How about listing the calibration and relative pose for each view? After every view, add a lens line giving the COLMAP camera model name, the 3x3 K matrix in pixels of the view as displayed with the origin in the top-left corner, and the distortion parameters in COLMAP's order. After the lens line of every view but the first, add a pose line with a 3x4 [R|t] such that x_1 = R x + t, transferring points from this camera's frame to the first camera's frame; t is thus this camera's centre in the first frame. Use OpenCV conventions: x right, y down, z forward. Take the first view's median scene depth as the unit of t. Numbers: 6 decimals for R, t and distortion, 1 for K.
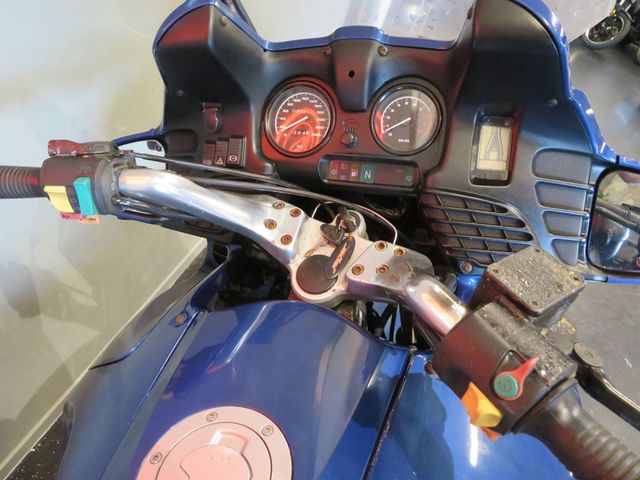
lens RADIAL K [[459.8, 0, 320.0], [0, 459.8, 240.0], [0, 0, 1]] dist [-0.006915, 0.001872]
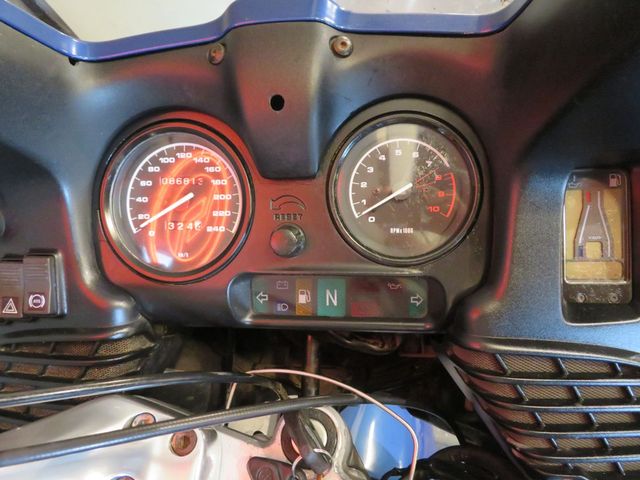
lens RADIAL K [[459.8, 0, 320.0], [0, 459.8, 240.0], [0, 0, 1]] dist [-0.006915, 0.001872]
pose [[0.981427, -0.119338, 0.150198, 0.025780], [0.119608, 0.992795, 0.007268, -0.216993], [-0.149983, 0.010832, 0.988629, 0.532034]]
